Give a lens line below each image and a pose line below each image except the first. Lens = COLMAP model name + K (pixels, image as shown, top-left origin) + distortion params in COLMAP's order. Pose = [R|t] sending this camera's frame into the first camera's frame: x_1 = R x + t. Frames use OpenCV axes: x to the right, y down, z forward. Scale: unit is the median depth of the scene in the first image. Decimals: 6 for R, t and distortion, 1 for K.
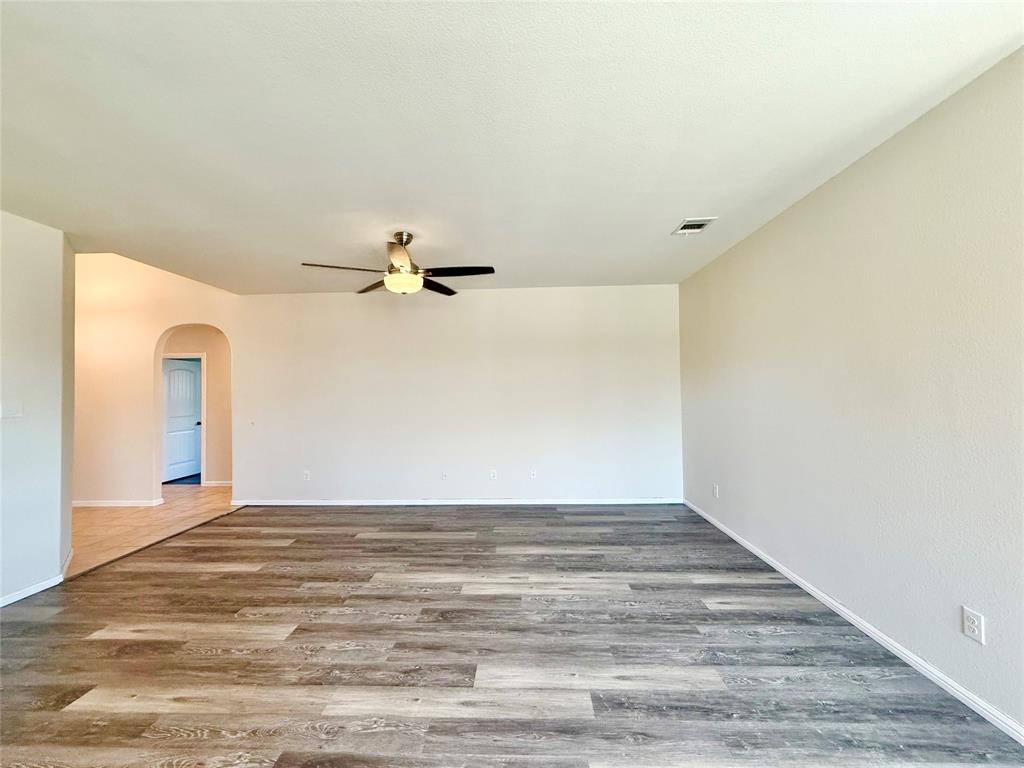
lens RADIAL K [[407.4, 0, 510.8], [0, 407.4, 382.3], [0, 0, 1]] dist [-0.000780, 0.000580]
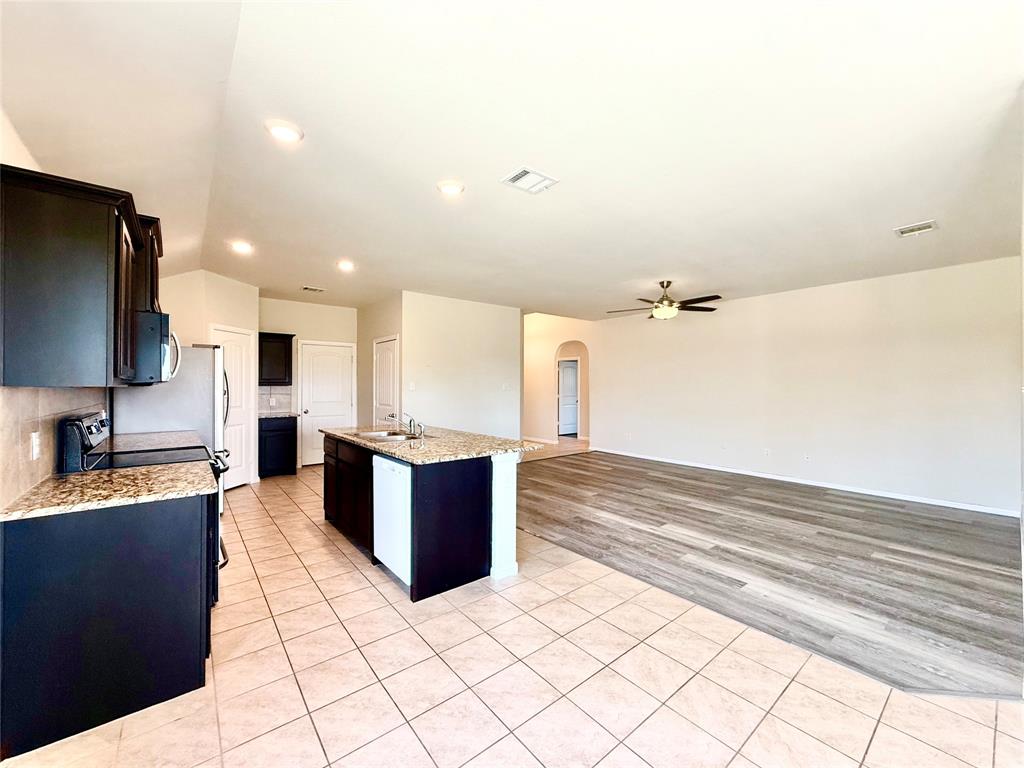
lens RADIAL K [[407.4, 0, 509.8], [0, 407.4, 384.4], [0, 0, 1]] dist [-0.000780, 0.000580]
pose [[0.655076, 0.013795, -0.755437, 0.670251], [0.004298, 0.999749, 0.021983, -0.000999], [0.755551, -0.017647, 0.654852, -0.617918]]
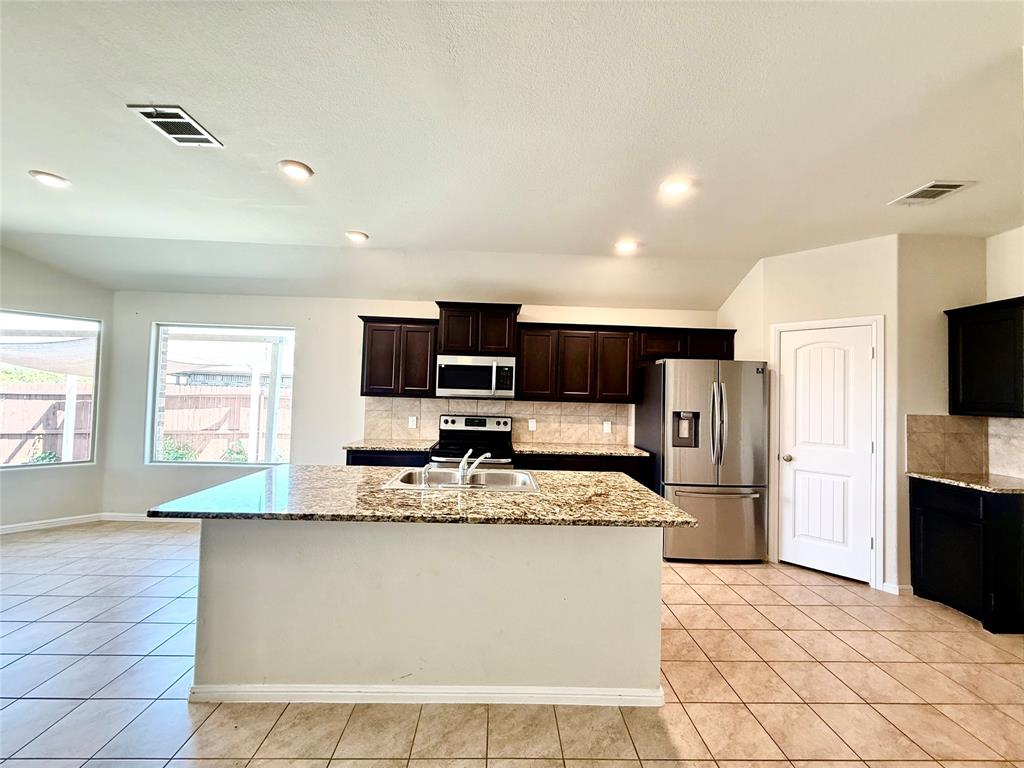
lens RADIAL K [[407.4, 0, 509.2], [0, 407.4, 384.8], [0, 0, 1]] dist [-0.000780, 0.000580]
pose [[-0.997705, -0.015199, -0.065990, -0.610801], [-0.012346, 0.998980, -0.043427, 0.028936], [0.066583, -0.042513, -0.996875, 0.833946]]
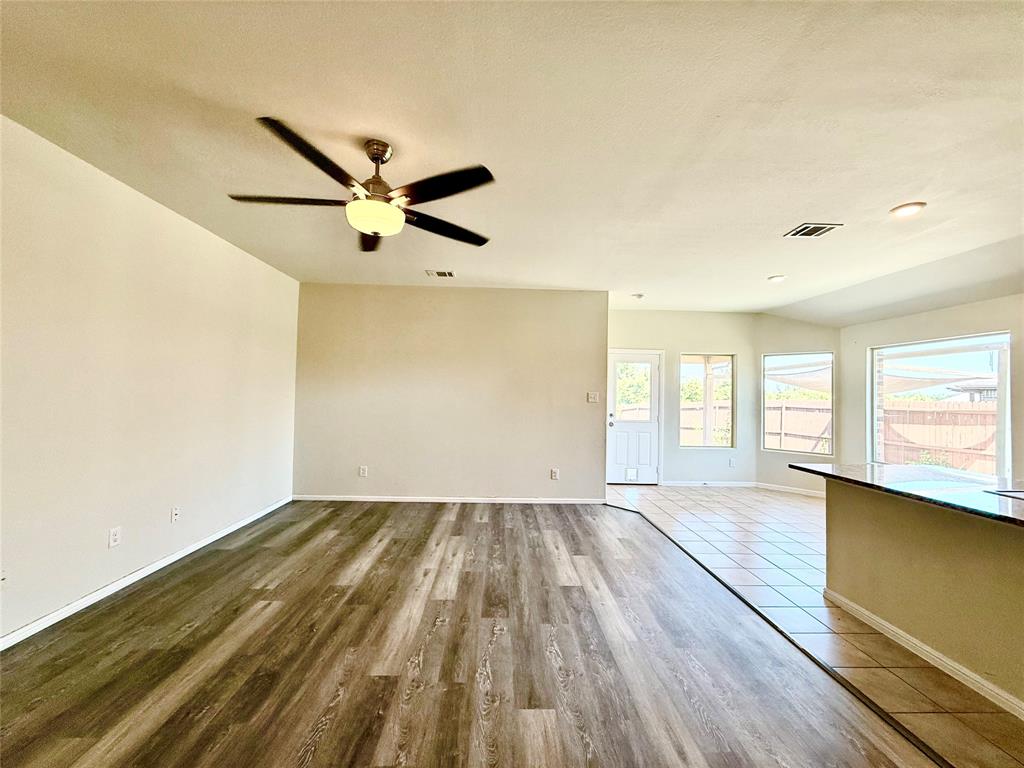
lens RADIAL K [[407.4, 0, 510.2], [0, 407.4, 380.7], [0, 0, 1]] dist [-0.000780, 0.000580]
pose [[-0.068338, 0.047875, 0.996513, -1.148708], [-0.040216, 0.997904, -0.050700, 0.060179], [-0.996851, -0.043540, -0.066270, 1.001673]]
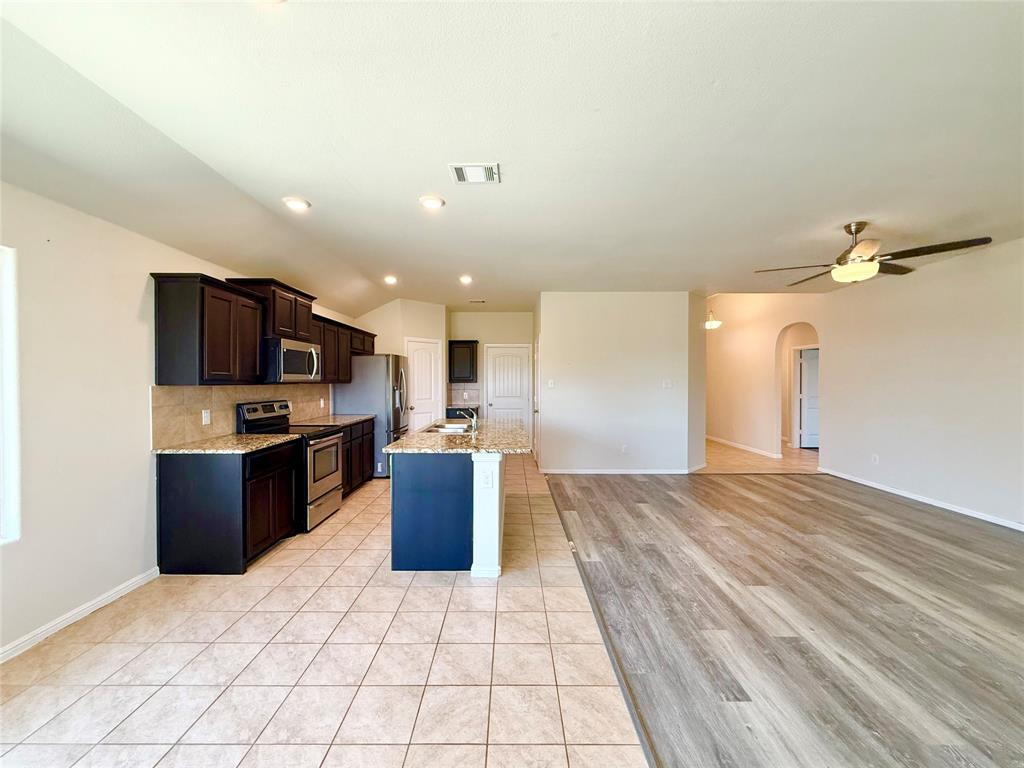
lens RADIAL K [[407.4, 0, 509.7], [0, 407.4, 383.1], [0, 0, 1]] dist [-0.000780, 0.000580]
pose [[0.033847, 0.020657, -0.999214, 0.918025], [0.019855, 0.999575, 0.021337, -0.000515], [0.999230, -0.020562, 0.033422, 0.107781]]
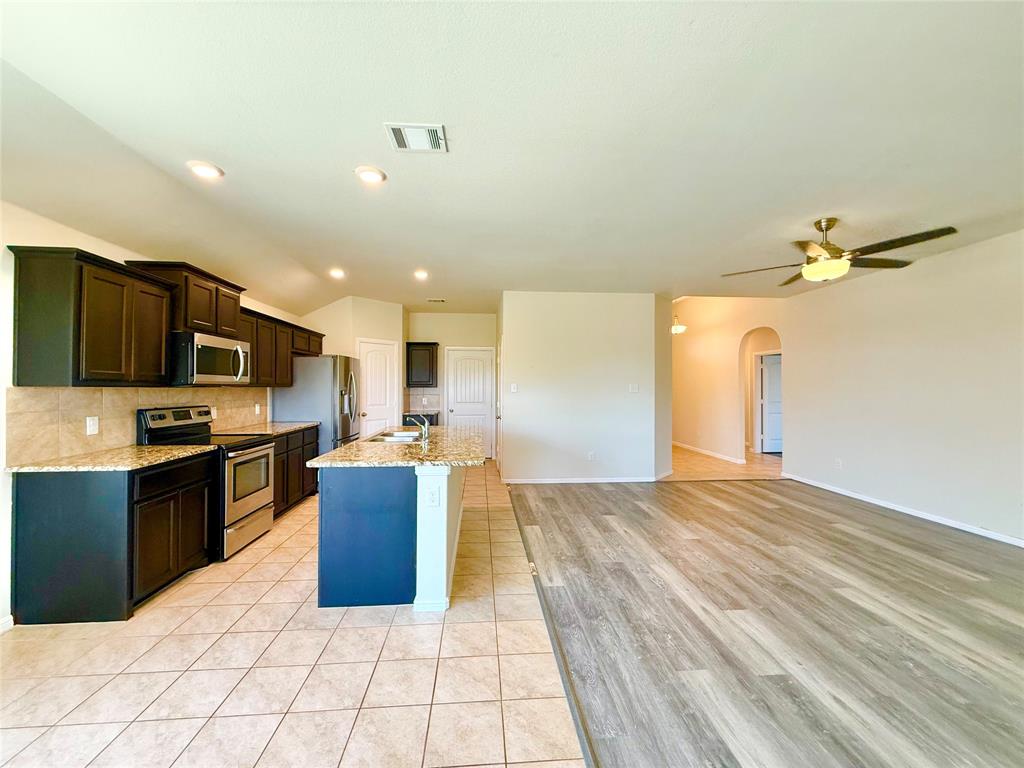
lens RADIAL K [[407.4, 0, 509.6], [0, 407.4, 382.8], [0, 0, 1]] dist [-0.000780, 0.000580]
pose [[0.111879, 0.004286, -0.993713, 0.783862], [0.017075, 0.999835, 0.006235, 0.014881], [0.993575, -0.017665, 0.111788, 0.152221]]
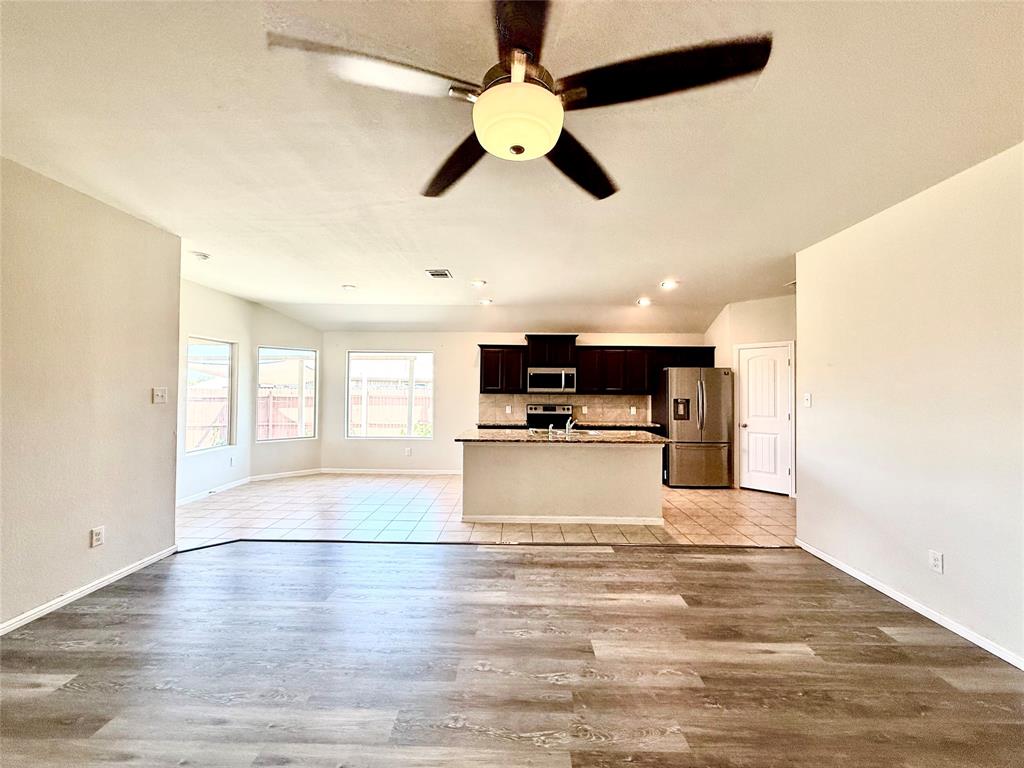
lens RADIAL K [[407.4, 0, 509.6], [0, 407.4, 384.3], [0, 0, 1]] dist [-0.000780, 0.000580]
pose [[-0.999754, 0.007052, -0.021023, -0.297836], [0.007798, 0.999336, -0.035604, 0.043851], [0.020758, -0.035759, -0.999145, 1.728595]]
